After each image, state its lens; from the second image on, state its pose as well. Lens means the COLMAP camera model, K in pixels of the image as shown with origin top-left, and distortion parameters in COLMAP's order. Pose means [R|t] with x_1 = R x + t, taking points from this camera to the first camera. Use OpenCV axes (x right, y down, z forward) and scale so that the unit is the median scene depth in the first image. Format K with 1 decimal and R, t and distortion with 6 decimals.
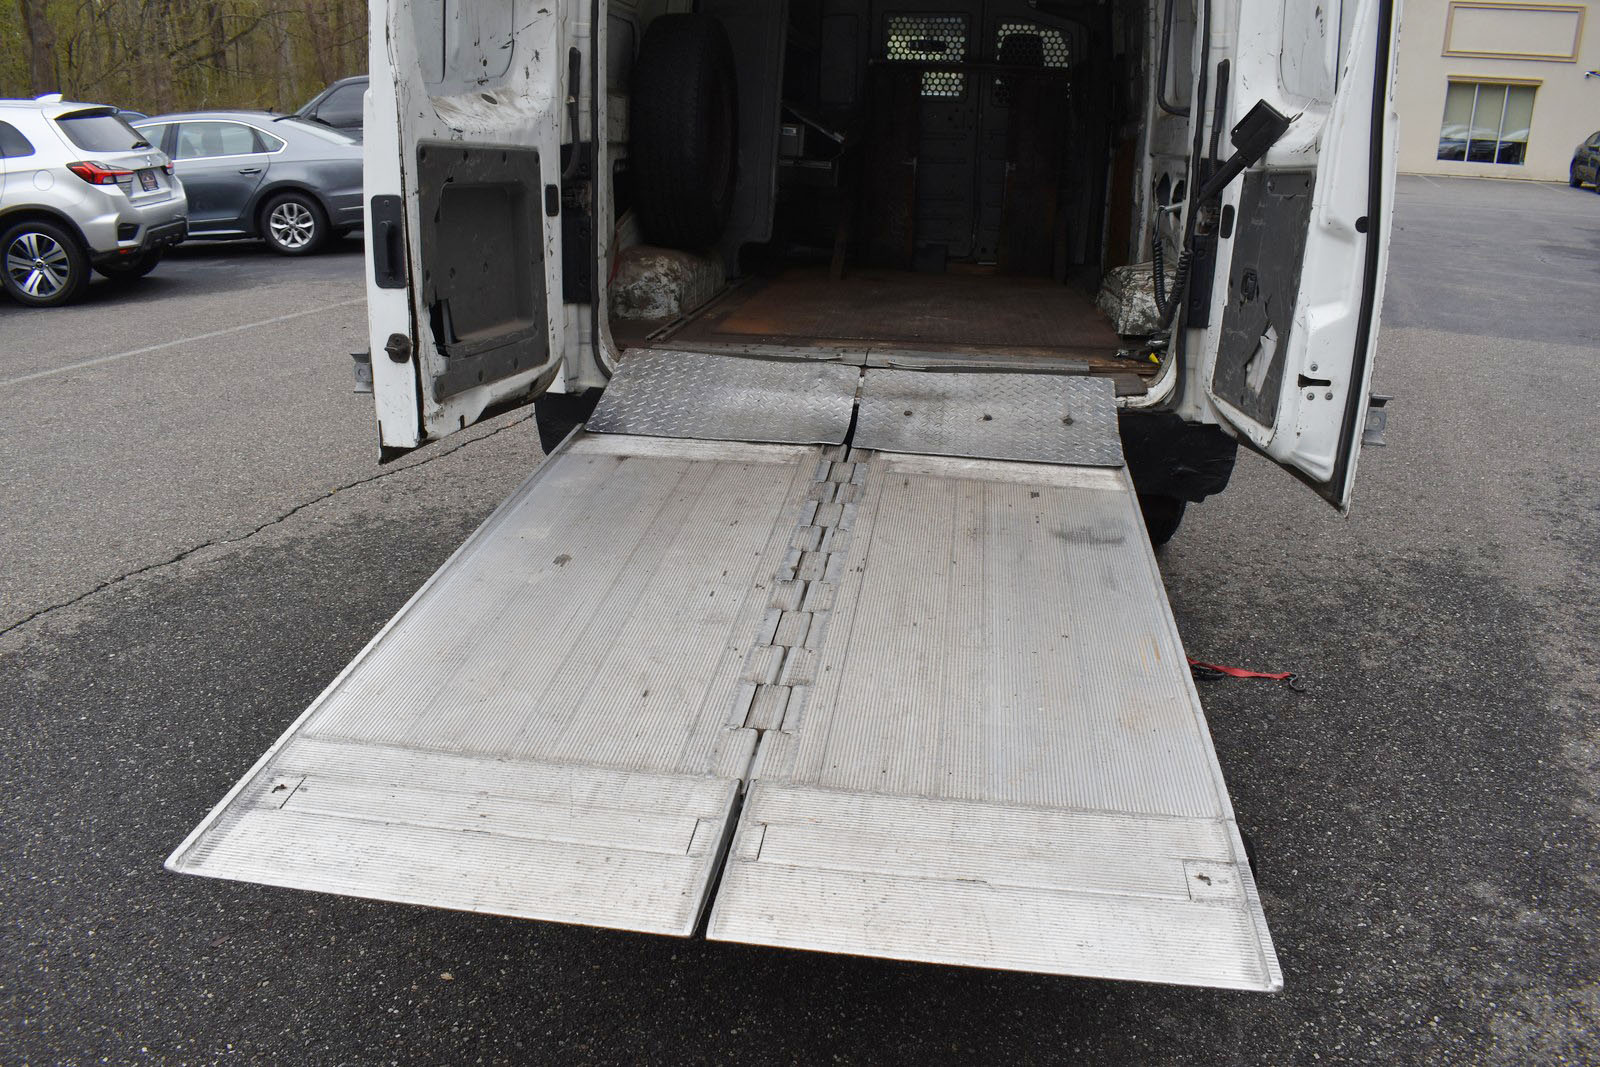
lens RADIAL K [[1271.1, 0, 800.0], [0, 1271.1, 533.5], [0, 0, 1]] dist [-0.111142, 0.029058]
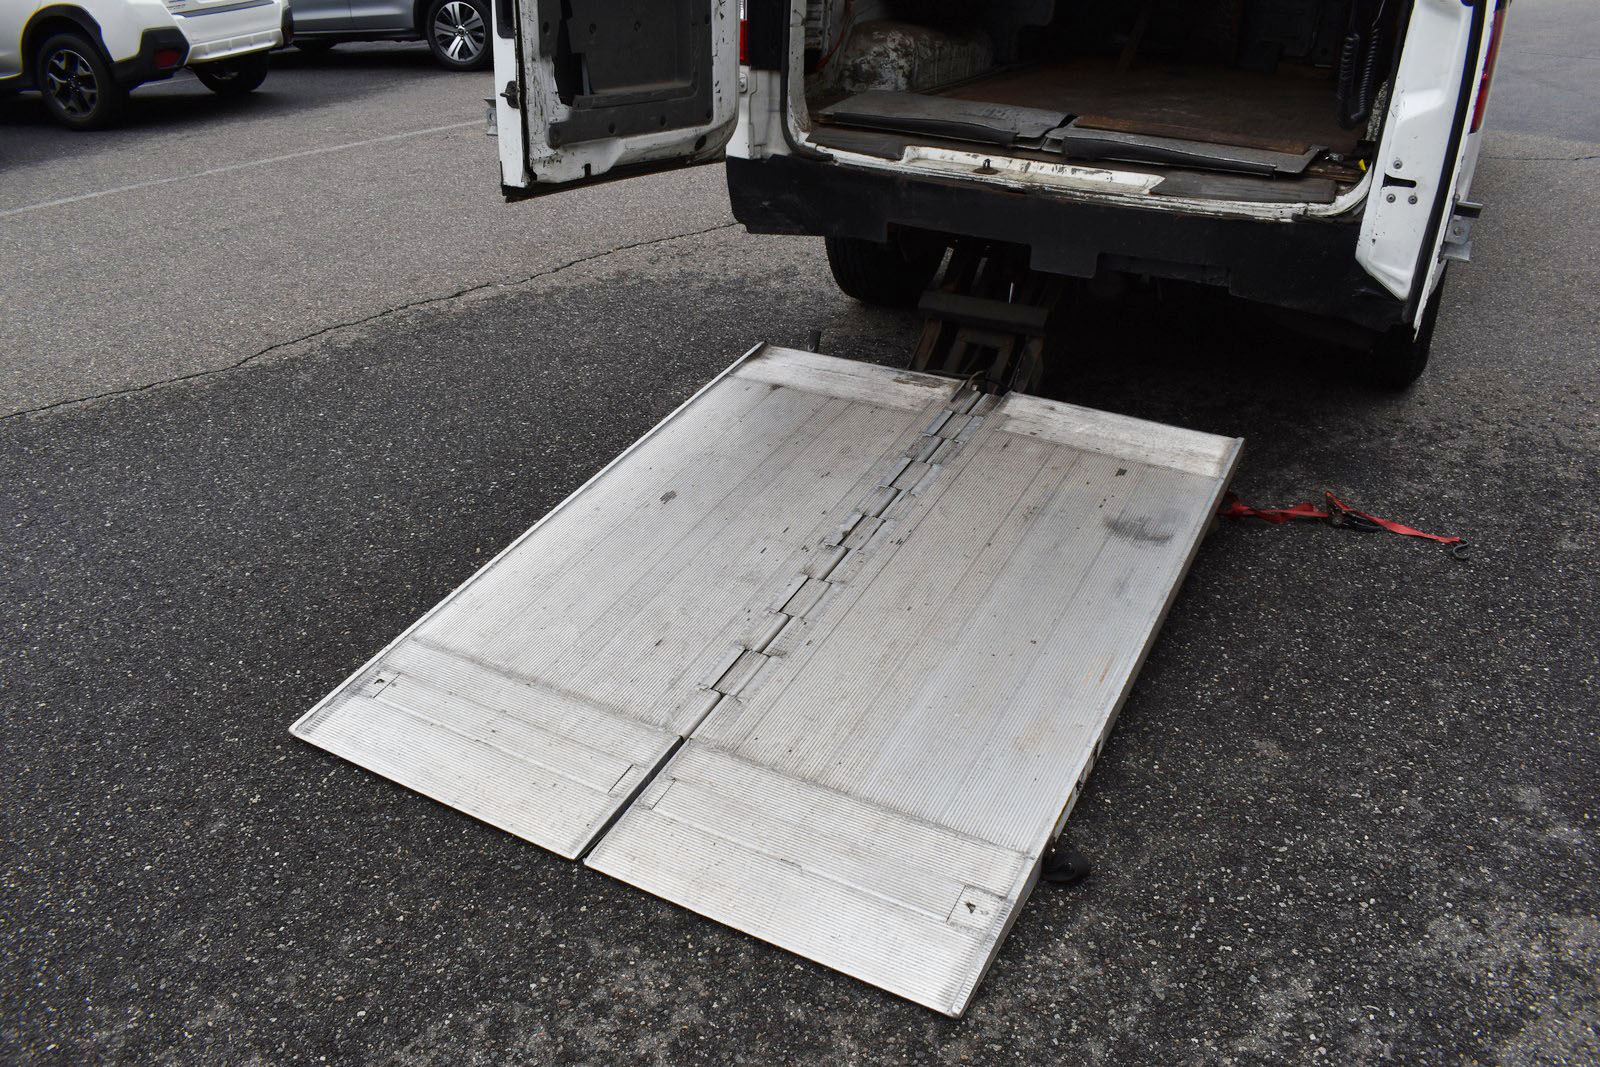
lens RADIAL K [[1305.3, 0, 787.5], [0, 1305.3, 537.2], [0, 0, 1]] dist [-0.110471, 0.023109]
pose [[0.928167, 0.158283, -0.336826, 0.240080], [-0.109274, 0.981065, 0.159908, 0.018634], [0.355759, -0.111615, 0.927889, 0.001896]]
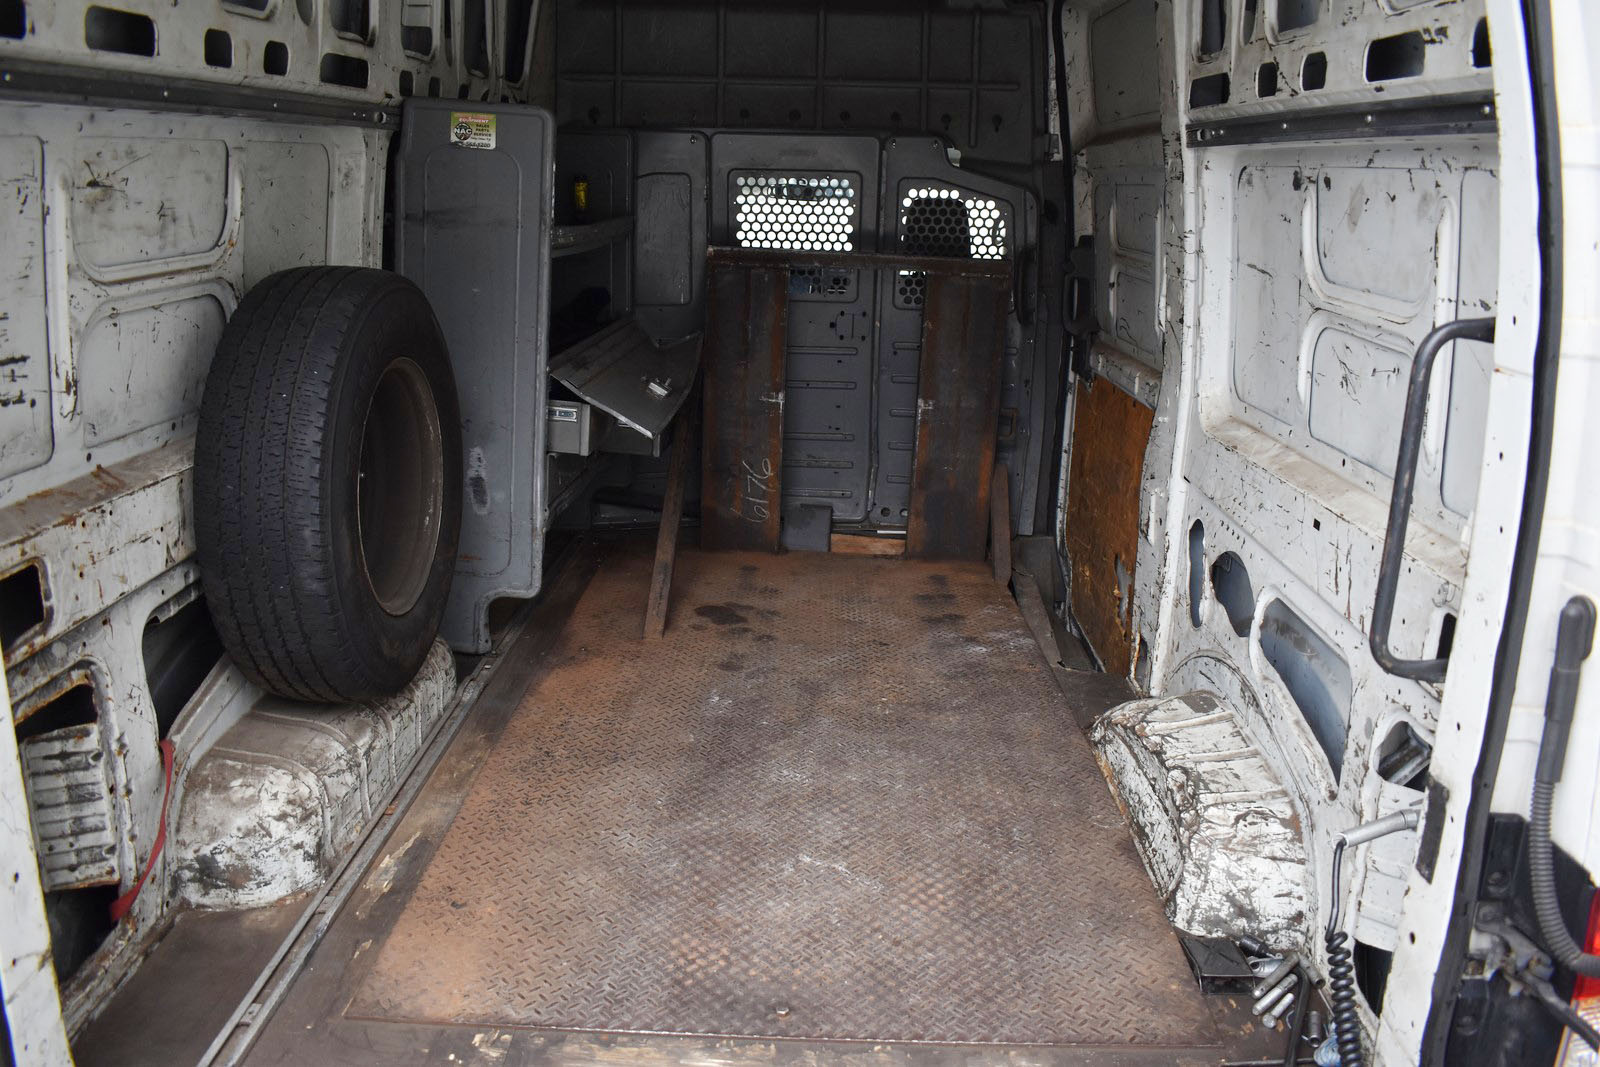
lens RADIAL K [[1192.3, 0, 805.5], [0, 1192.3, 454.9], [0, 0, 1]] dist [-0.086977, 0.001551]
pose [[0.995060, -0.020706, 0.097093, 0.065927], [0.025641, 0.998427, -0.049859, -0.361920], [-0.095908, 0.052102, 0.994026, 0.585037]]
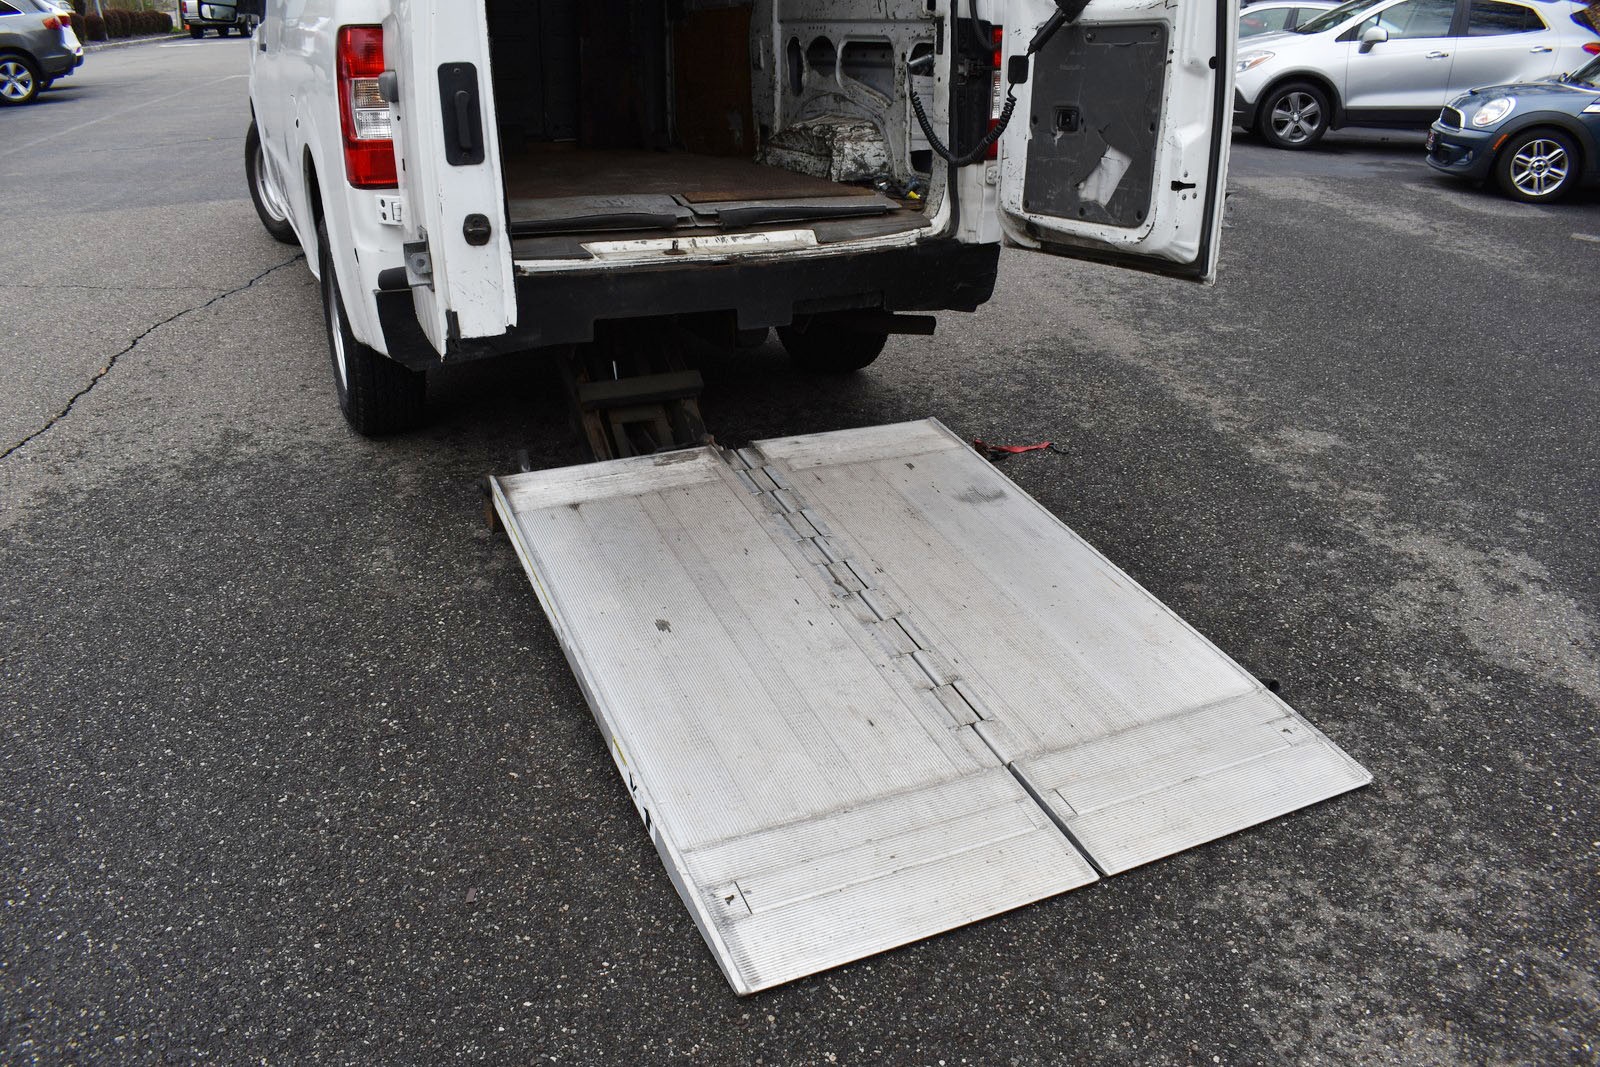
lens RADIAL K [[1305.3, 0, 787.5], [0, 1305.3, 537.2], [0, 0, 1]] dist [-0.110471, 0.023109]
pose [[0.830941, -0.218389, 0.511706, -0.479370], [0.178822, 0.975772, 0.126063, -0.003696], [-0.526839, -0.013247, 0.849862, 0.046974]]
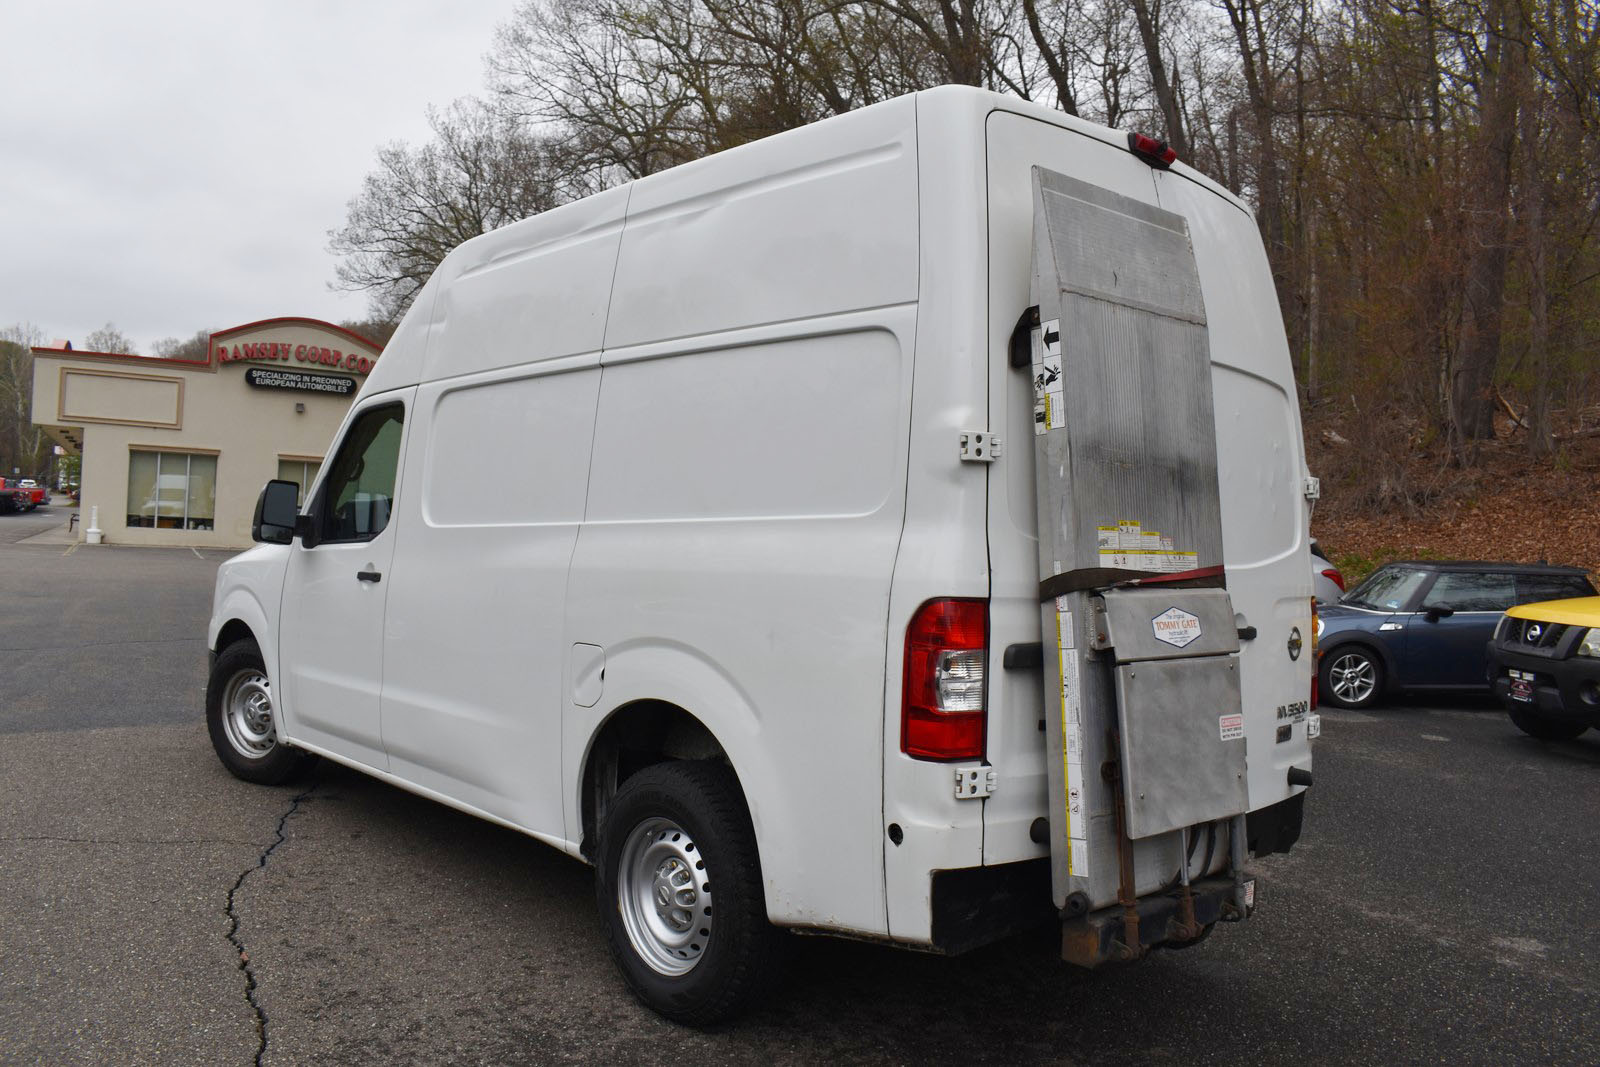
lens RADIAL K [[1305.3, 0, 787.5], [0, 1305.3, 537.2], [0, 0, 1]] dist [-0.110471, 0.023109]
pose [[0.646723, 0.009129, 0.762670, -0.922334], [0.220020, 0.955189, -0.198004, -0.173938], [-0.730302, 0.295856, 0.615734, 0.472068]]
